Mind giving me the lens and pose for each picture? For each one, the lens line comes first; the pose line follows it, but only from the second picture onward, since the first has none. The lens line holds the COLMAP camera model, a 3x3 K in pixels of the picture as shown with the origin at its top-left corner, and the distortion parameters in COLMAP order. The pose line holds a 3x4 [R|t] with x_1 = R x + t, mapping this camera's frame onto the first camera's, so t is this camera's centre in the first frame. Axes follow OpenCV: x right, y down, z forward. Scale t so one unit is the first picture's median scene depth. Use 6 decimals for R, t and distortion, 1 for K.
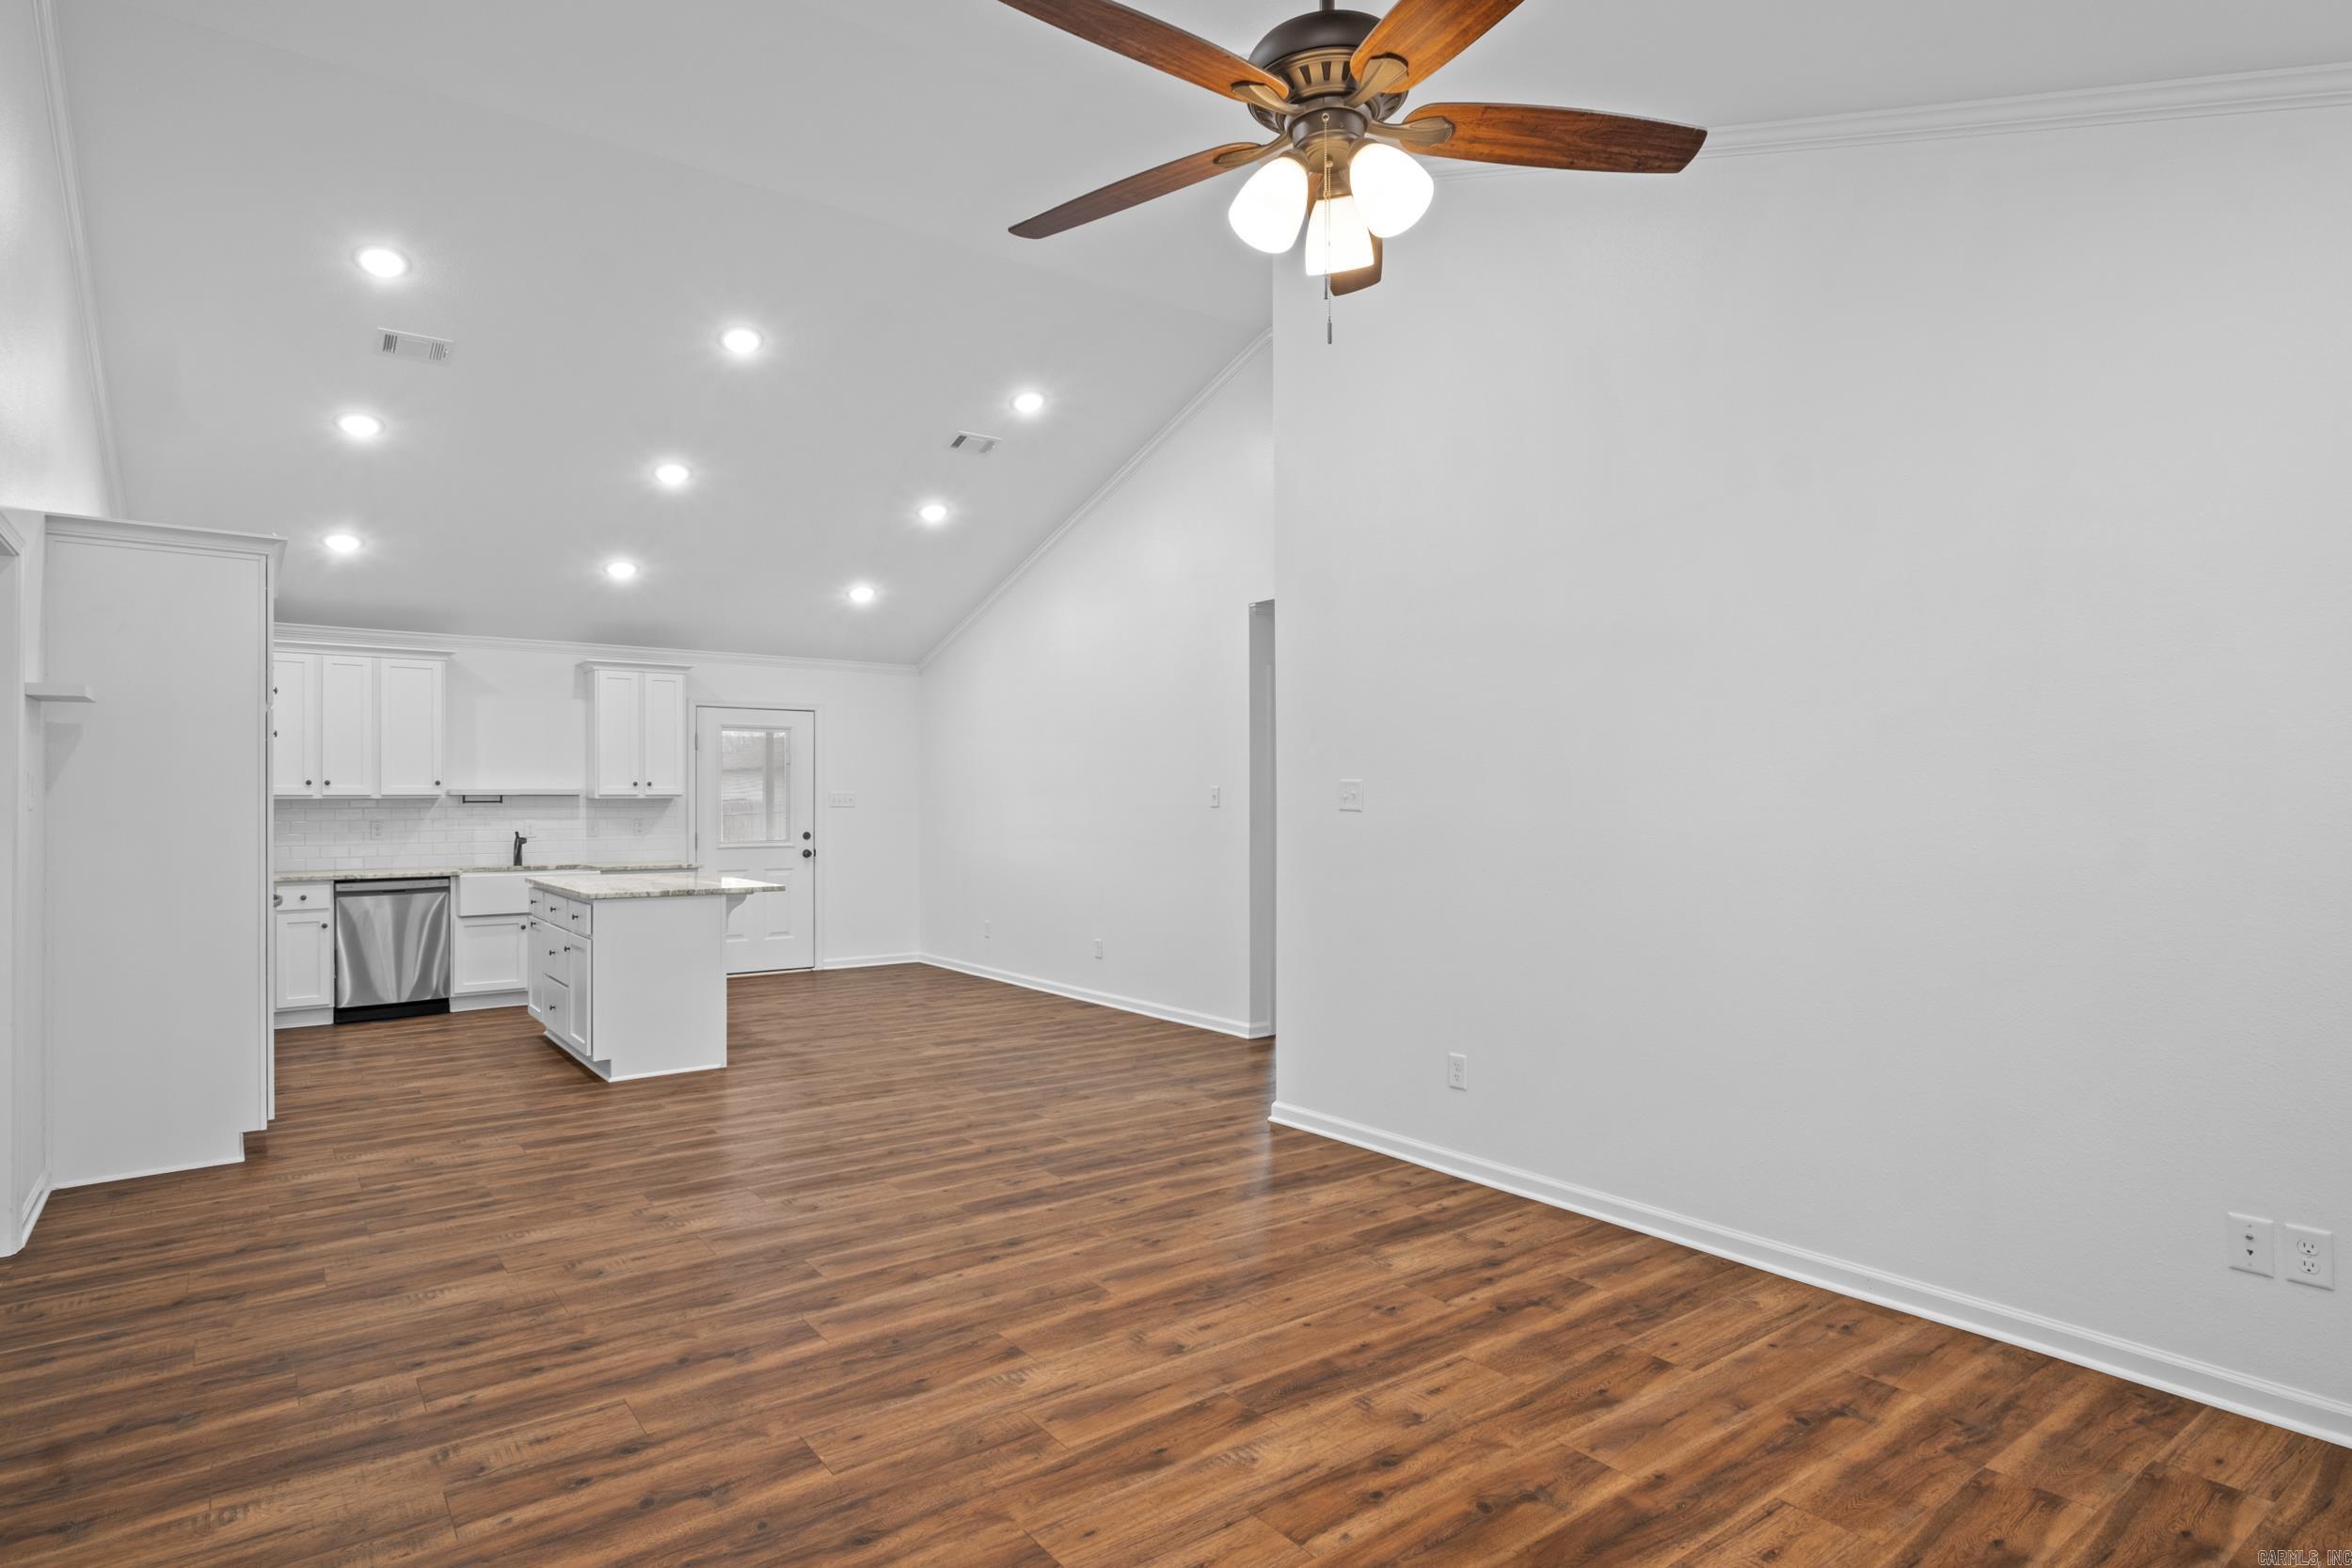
lens RADIAL K [[1262.6, 0, 1160.1], [0, 1262.6, 774.8], [0, 0, 1]] dist [-0.008206, 0.004898]
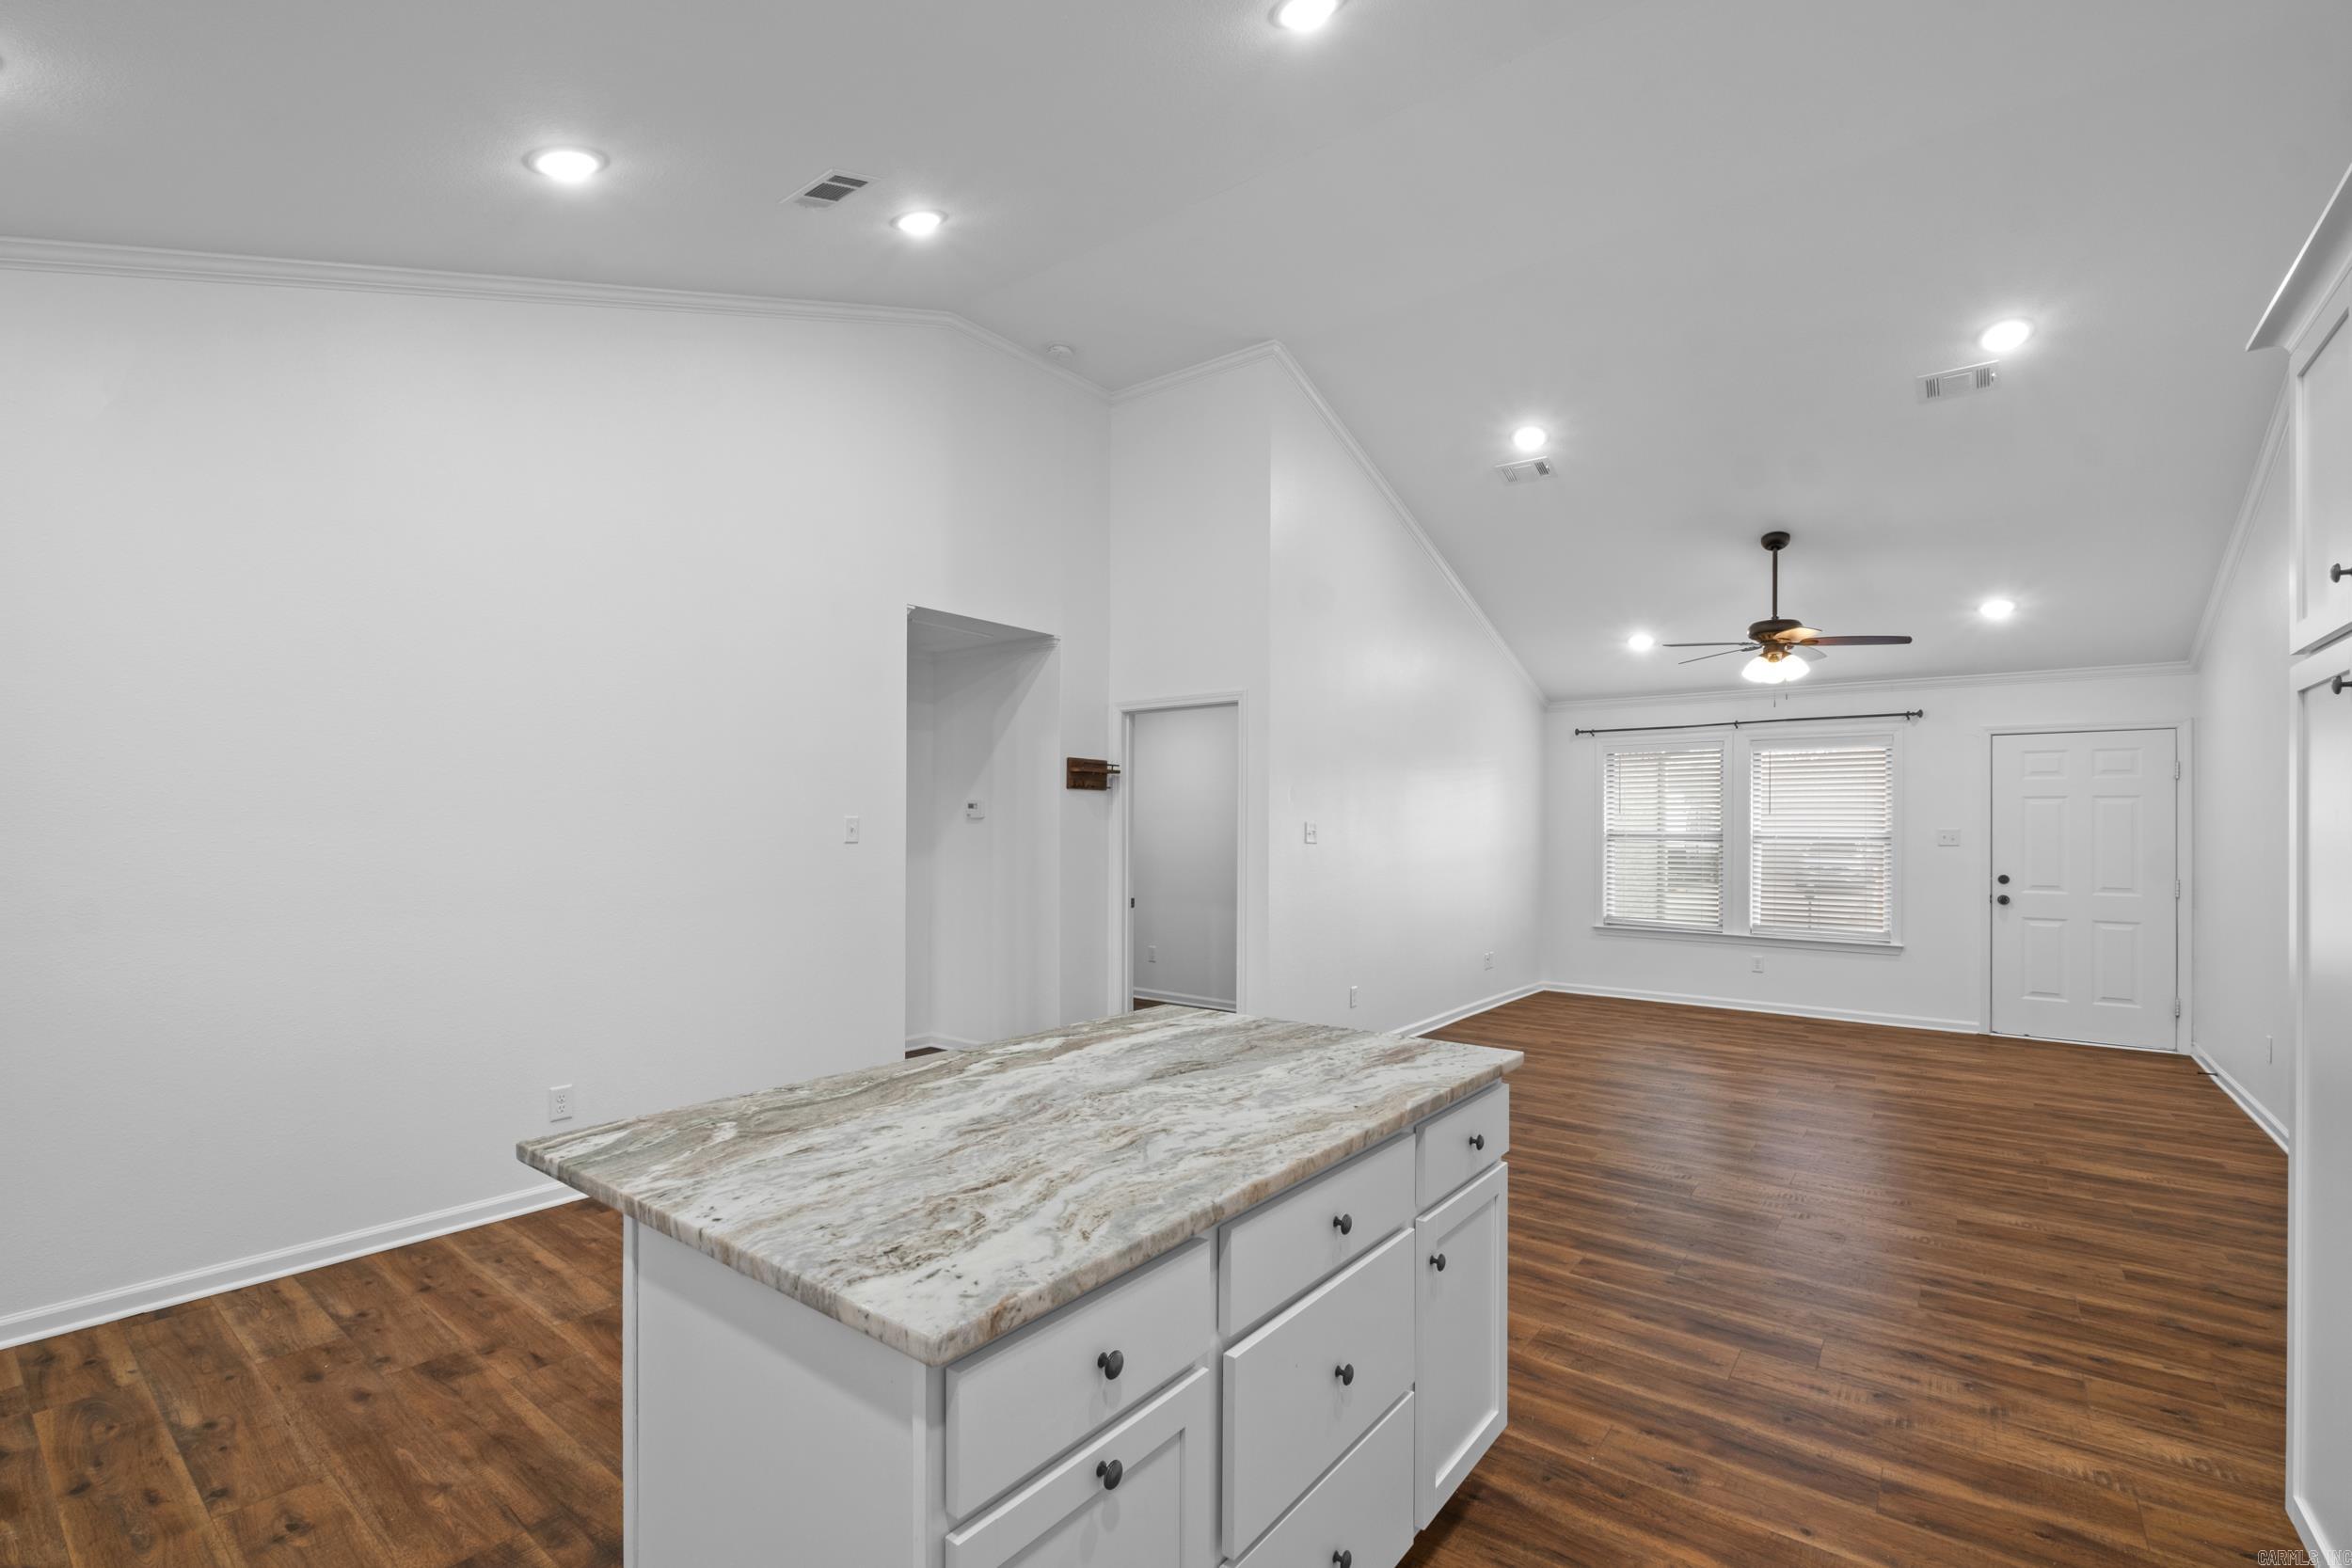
lens RADIAL K [[1031.1, 0, 1162.1], [0, 1031.1, 827.6], [0, 0, 1]] dist [-0.001053, -0.002070]
pose [[-0.268782, 0.002762, 0.963197, -1.129822], [-0.025312, 0.999630, -0.009929, 0.028211], [-0.962868, -0.027049, -0.268613, 1.785776]]
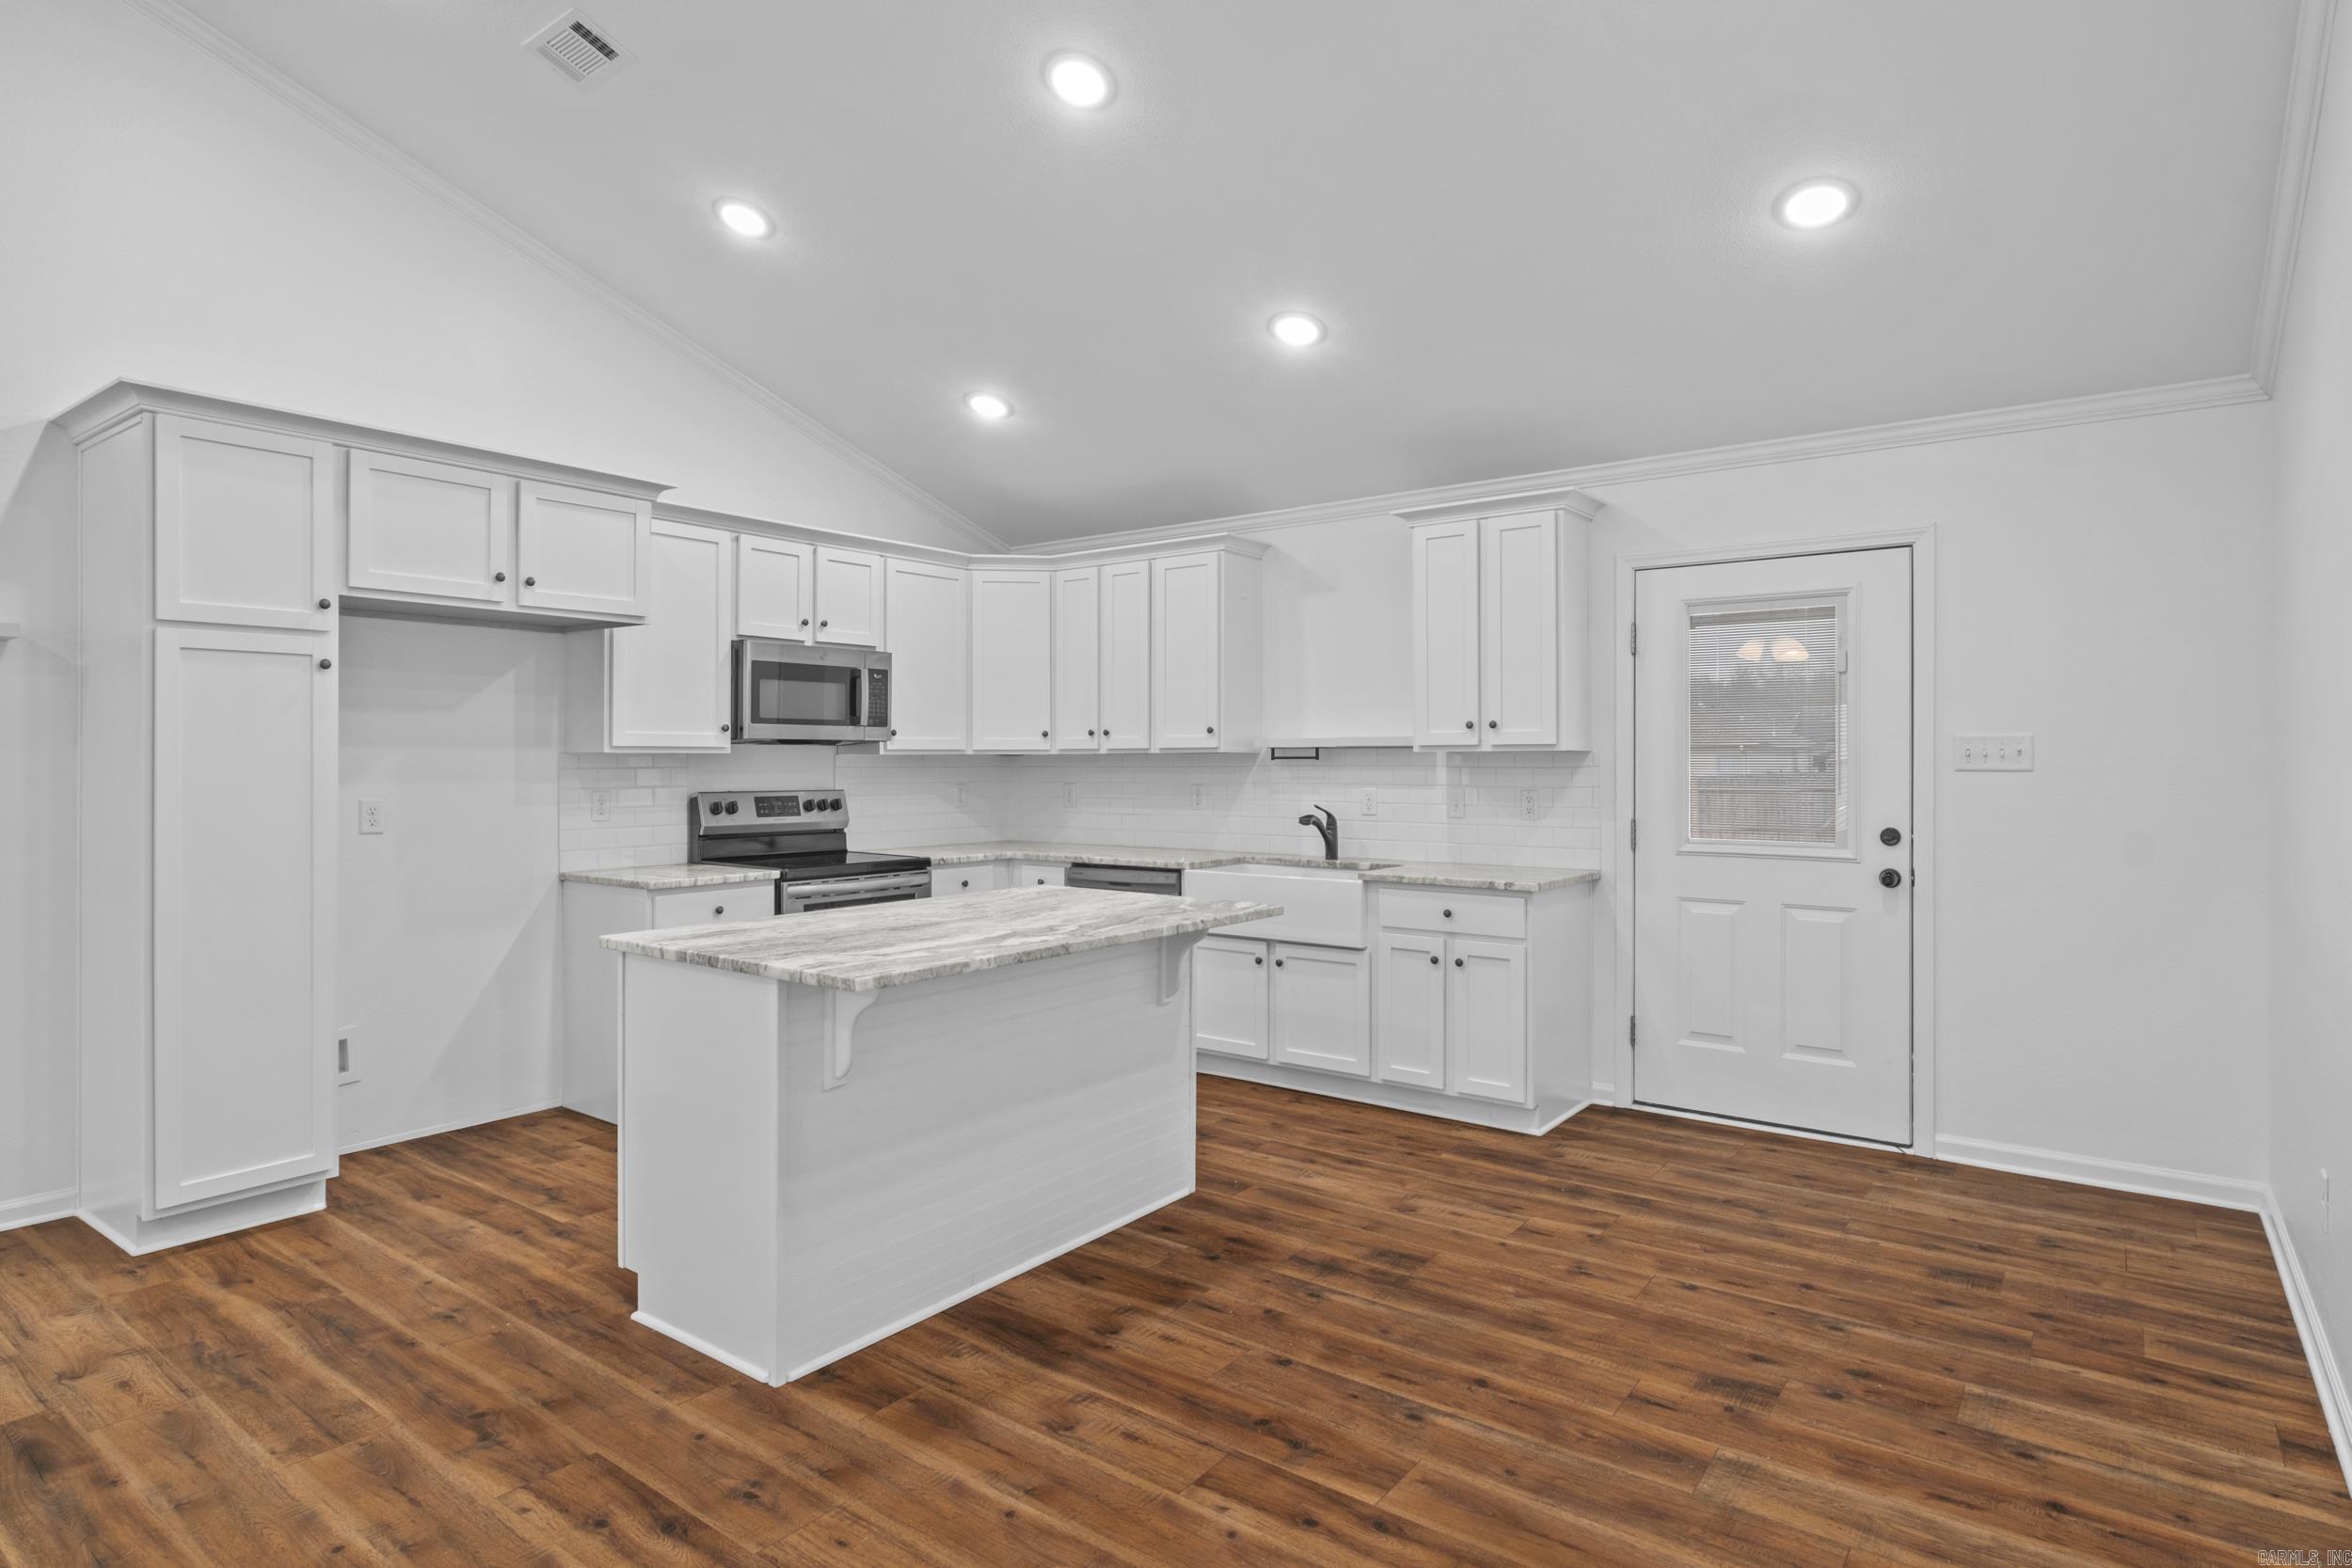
lens RADIAL K [[1262.6, 0, 1164.2], [0, 1262.6, 775.3], [0, 0, 1]] dist [-0.008206, 0.004898]
pose [[0.288848, 0.015778, -0.957245, 0.153968], [0.021068, 0.999517, 0.022832, 0.029225], [0.957143, -0.026762, 0.288377, 1.565874]]
